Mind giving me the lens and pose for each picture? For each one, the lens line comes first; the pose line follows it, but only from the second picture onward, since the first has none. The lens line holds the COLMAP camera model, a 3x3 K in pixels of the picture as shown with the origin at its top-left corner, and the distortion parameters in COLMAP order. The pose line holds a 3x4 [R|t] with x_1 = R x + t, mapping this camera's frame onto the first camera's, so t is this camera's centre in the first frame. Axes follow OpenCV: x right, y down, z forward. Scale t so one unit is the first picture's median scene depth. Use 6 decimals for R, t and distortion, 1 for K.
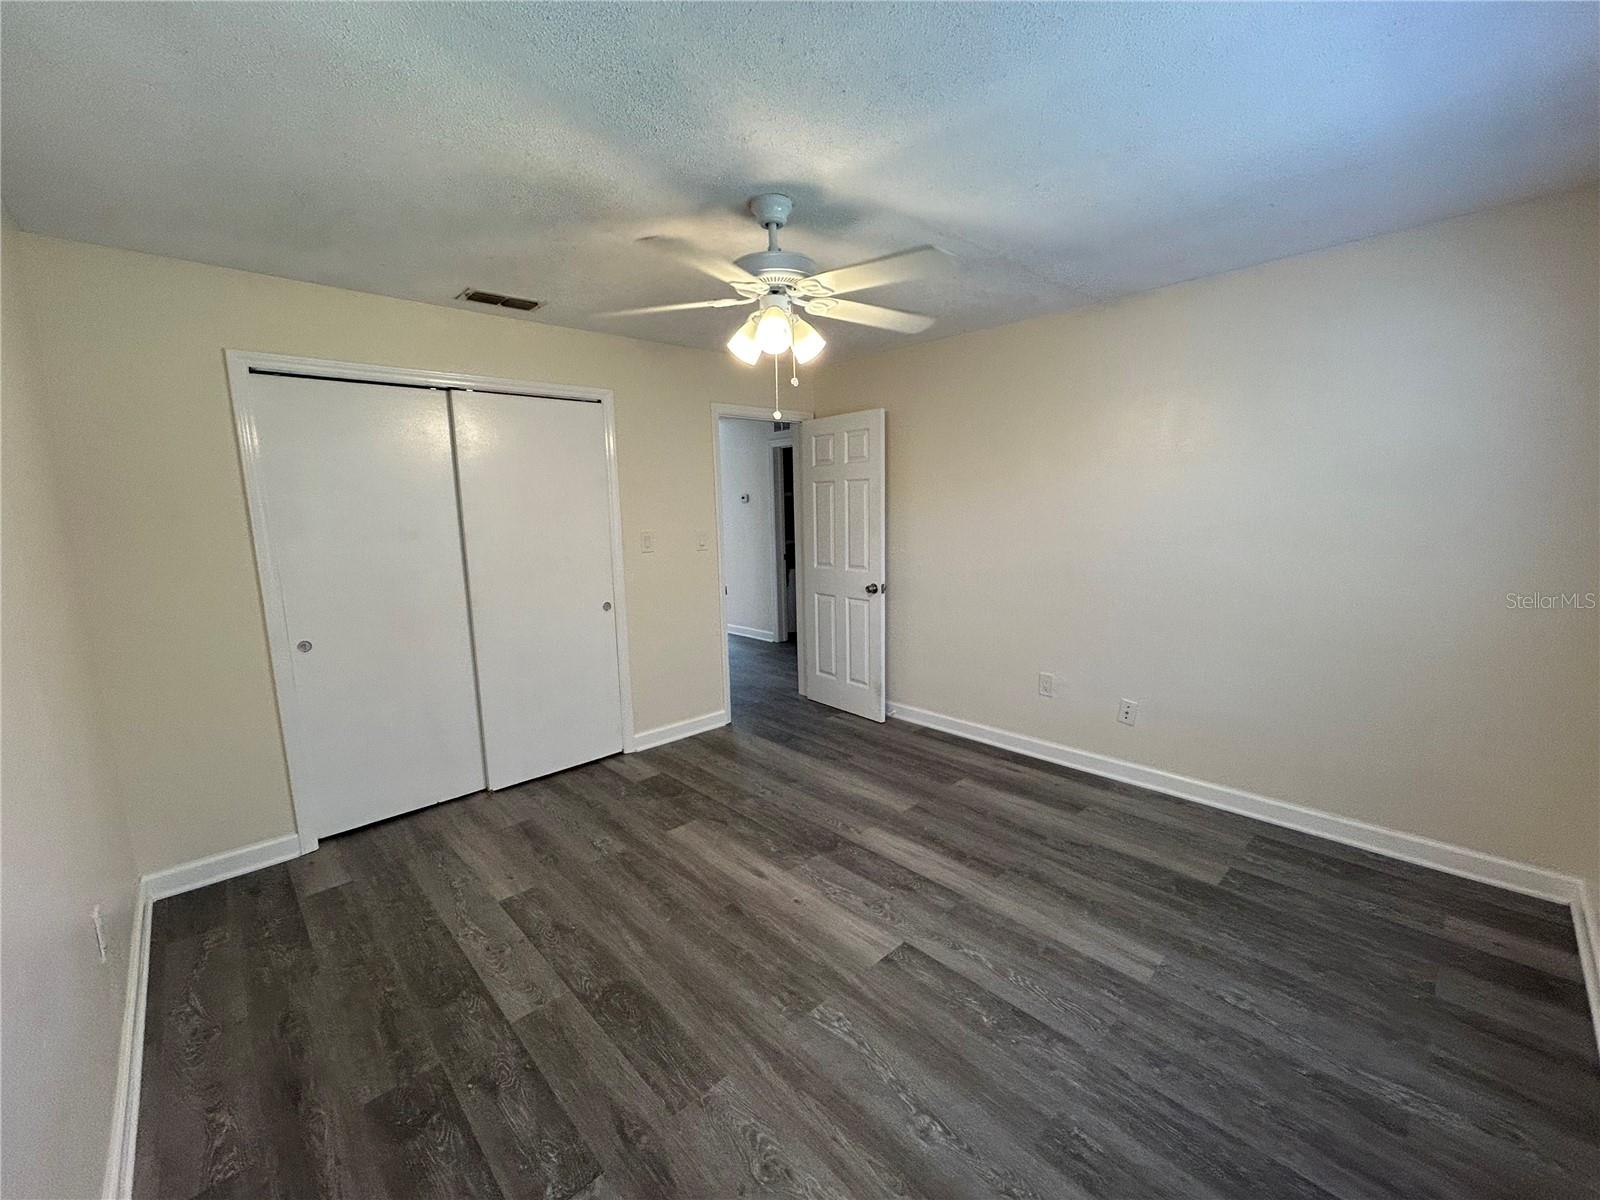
lens RADIAL K [[646.8, 0, 798.8], [0, 646.8, 600.1], [0, 0, 1]] dist [0.001499, 0.001289]
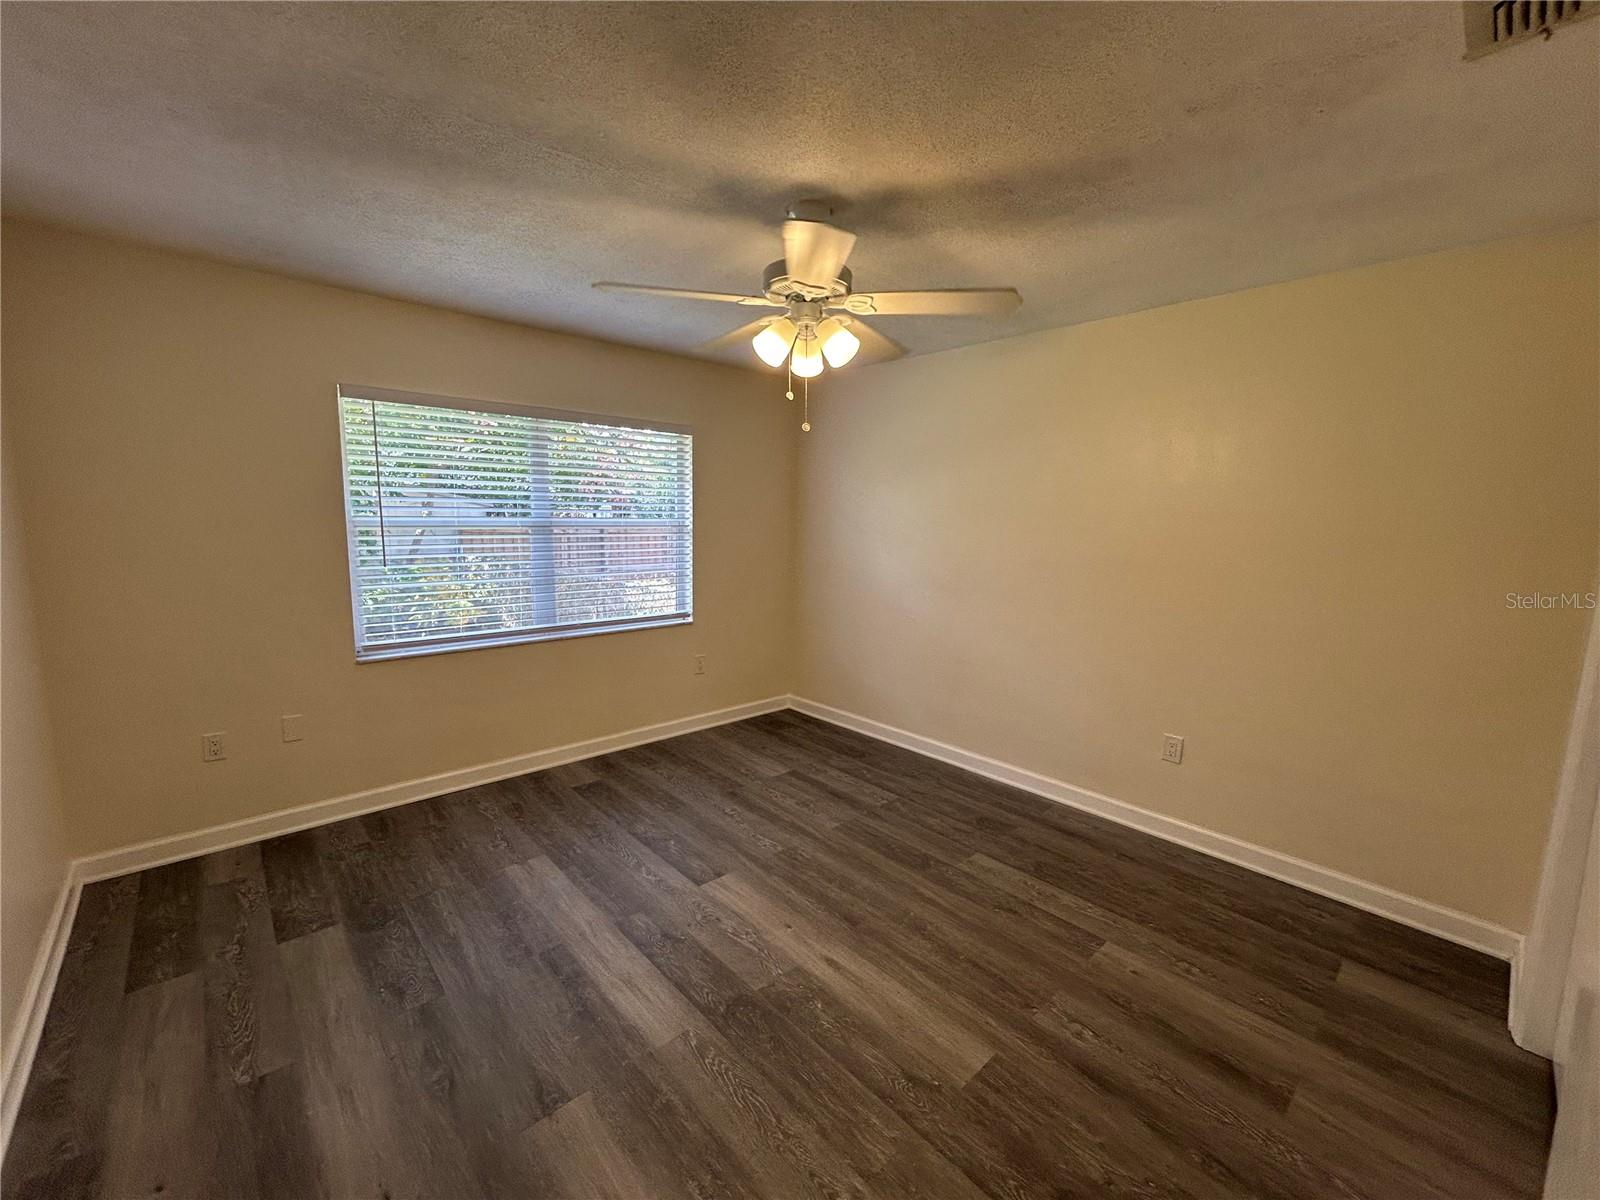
lens RADIAL K [[646.8, 0, 808.6], [0, 646.8, 609.4], [0, 0, 1]] dist [0.001499, 0.001289]
pose [[-0.999999, 0.000764, 0.001054, -0.035724], [0.001041, 0.955298, 0.295644, -0.282459], [-0.000781, 0.295645, -0.955298, 1.833744]]
